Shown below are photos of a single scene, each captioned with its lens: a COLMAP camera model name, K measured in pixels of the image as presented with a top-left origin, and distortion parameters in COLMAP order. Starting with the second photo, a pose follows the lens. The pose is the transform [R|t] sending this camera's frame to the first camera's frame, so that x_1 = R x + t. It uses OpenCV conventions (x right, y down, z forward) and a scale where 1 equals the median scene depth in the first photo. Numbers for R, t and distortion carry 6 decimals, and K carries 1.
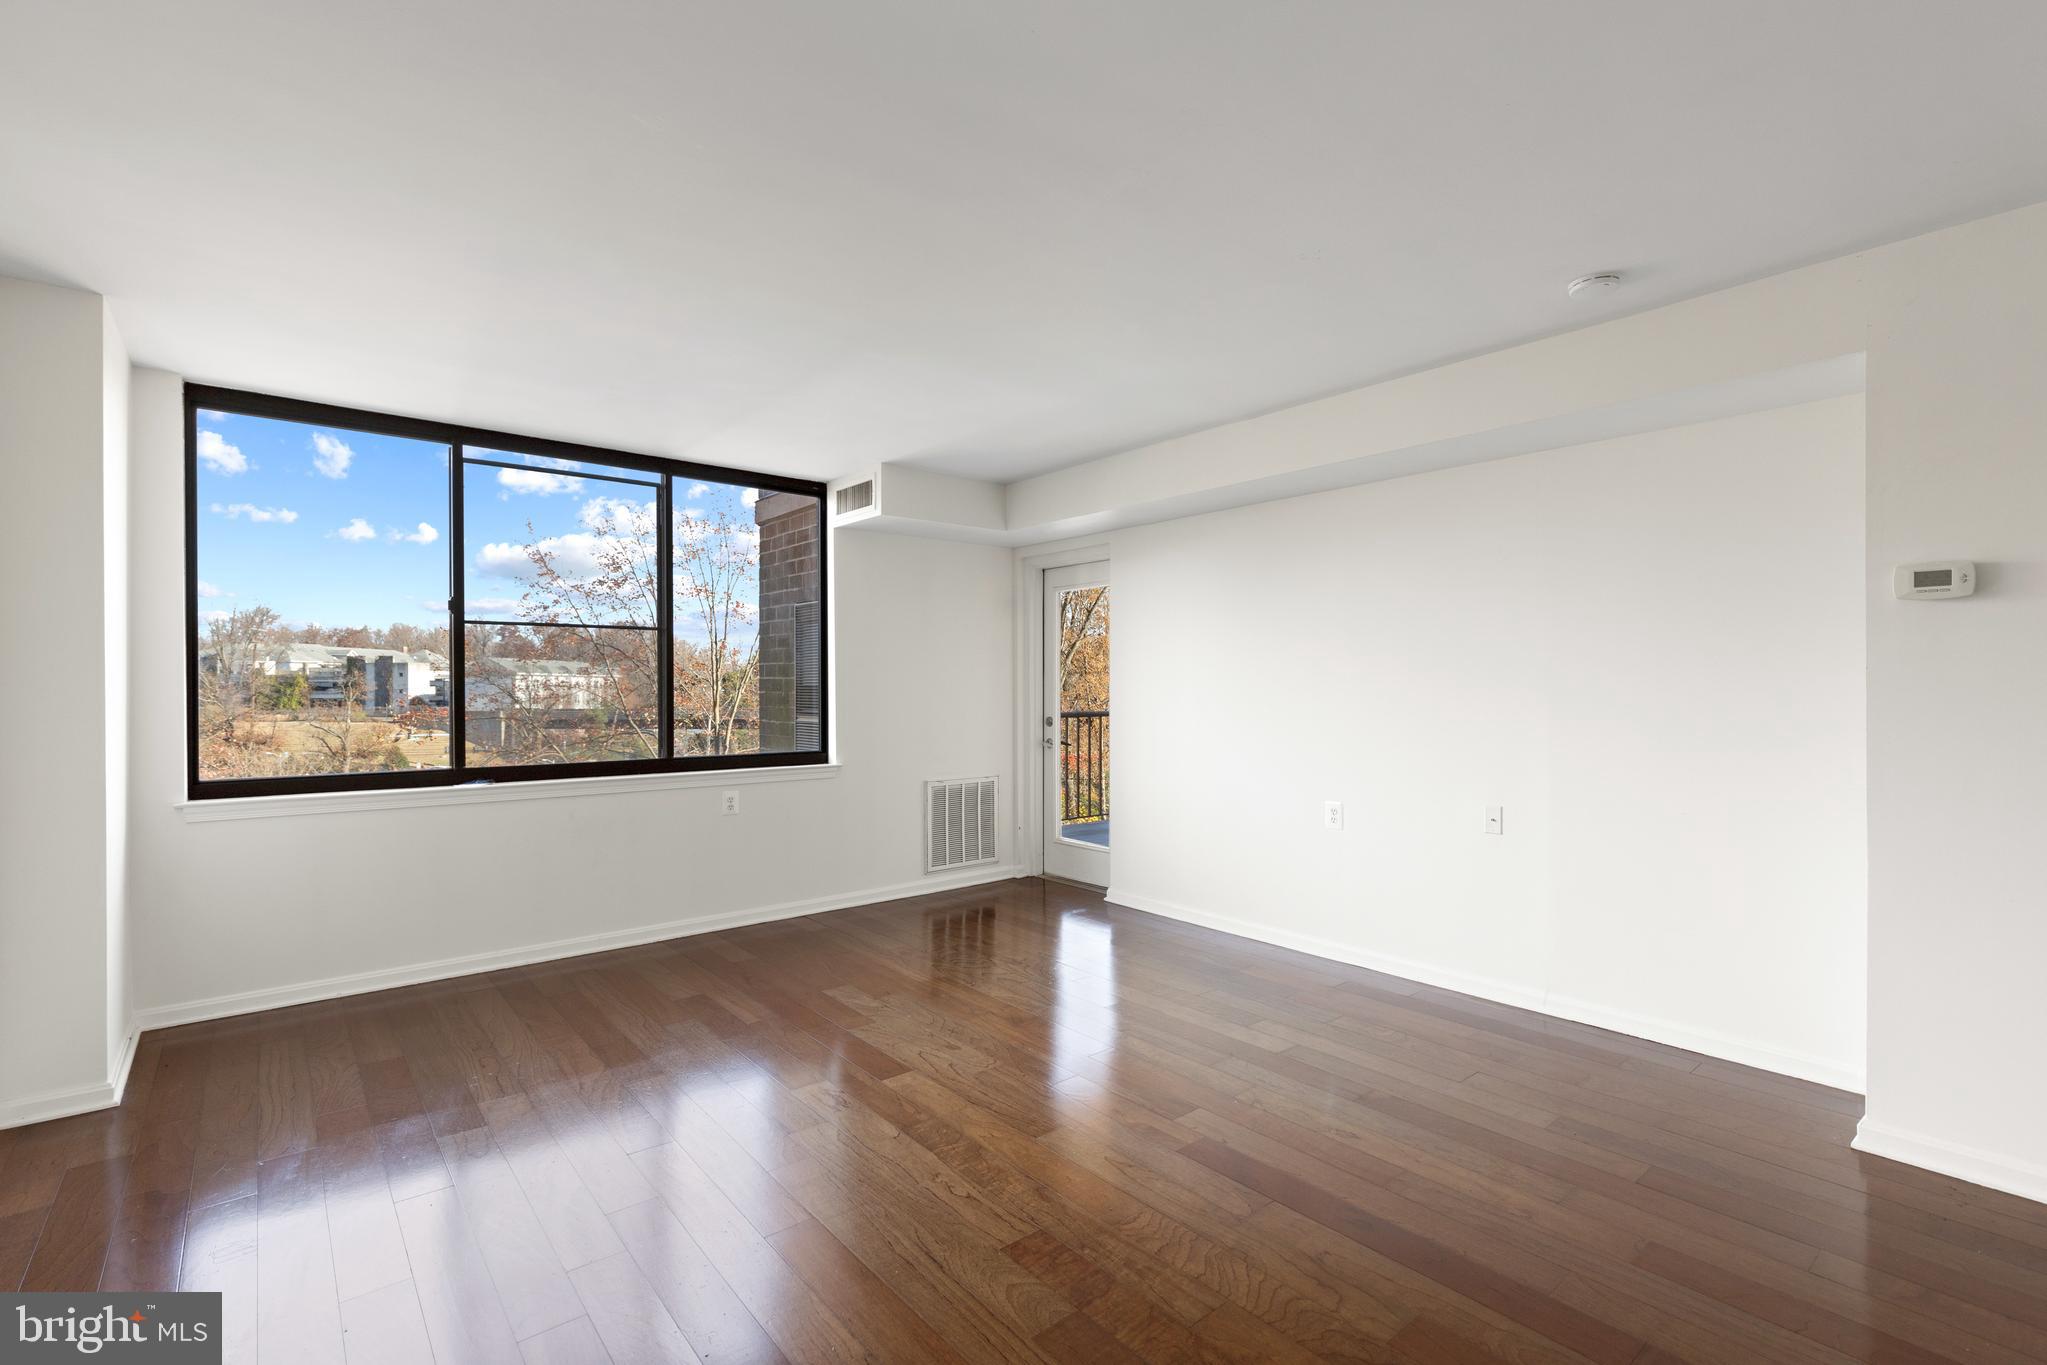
lens RADIAL K [[925.2, 0, 1029.7], [0, 925.2, 683.8], [0, 0, 1]] dist [0.016752, 0.000151]
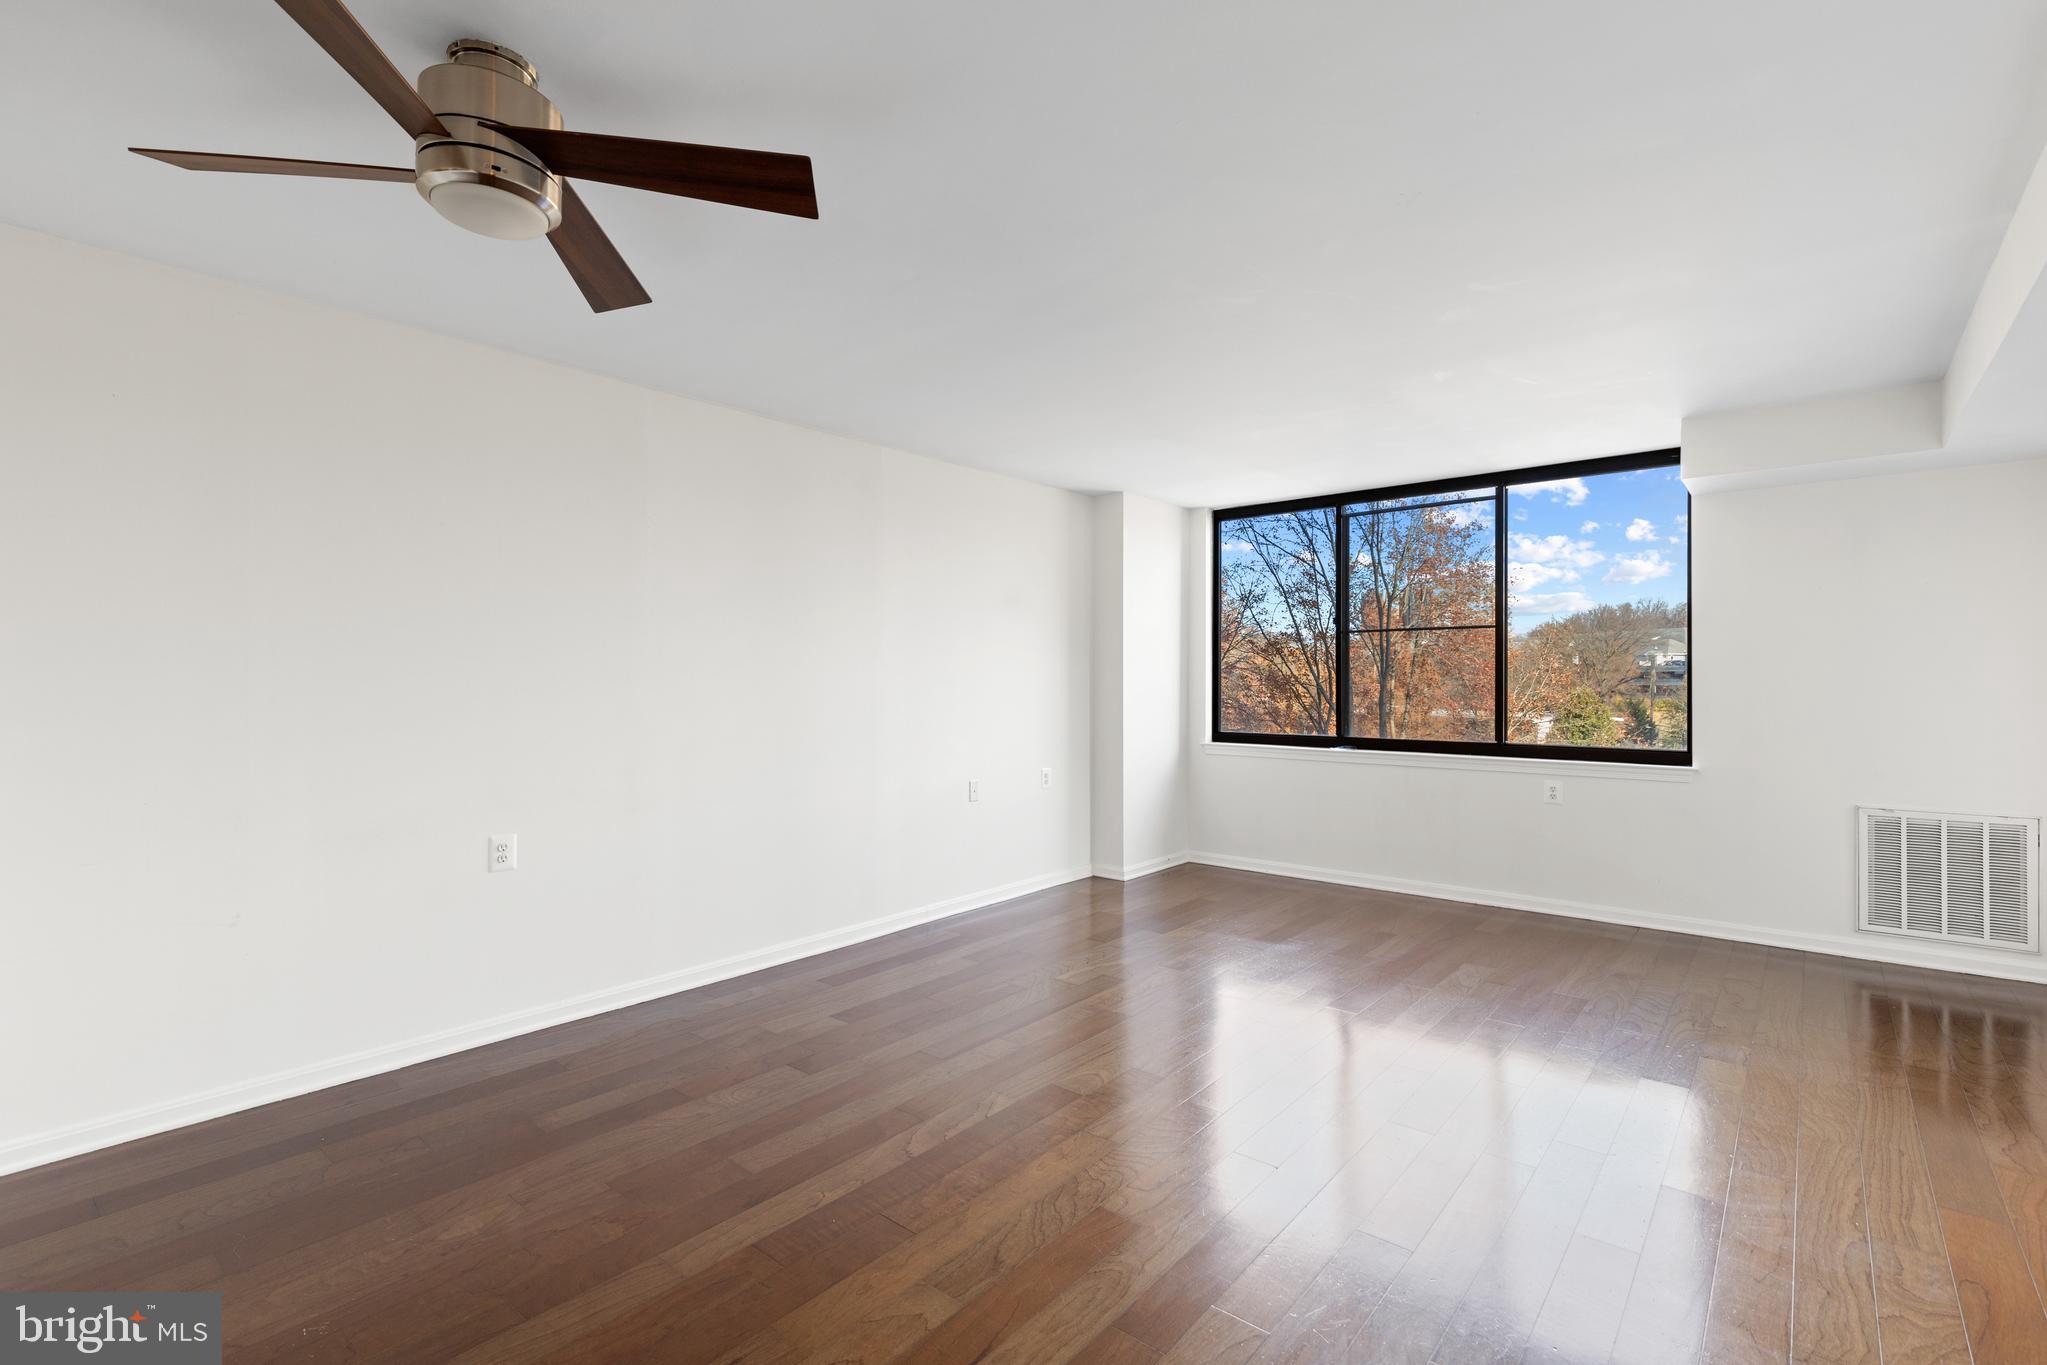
lens RADIAL K [[915.6, 0, 1023.5], [0, 915.6, 682.5], [0, 0, 1]] dist [-0.000905, -0.000210]
pose [[0.162389, 0.004383, -0.986717, 0.576906], [0.004613, 0.999976, 0.005201, -0.000481], [0.986716, -0.005397, 0.162365, 0.258641]]
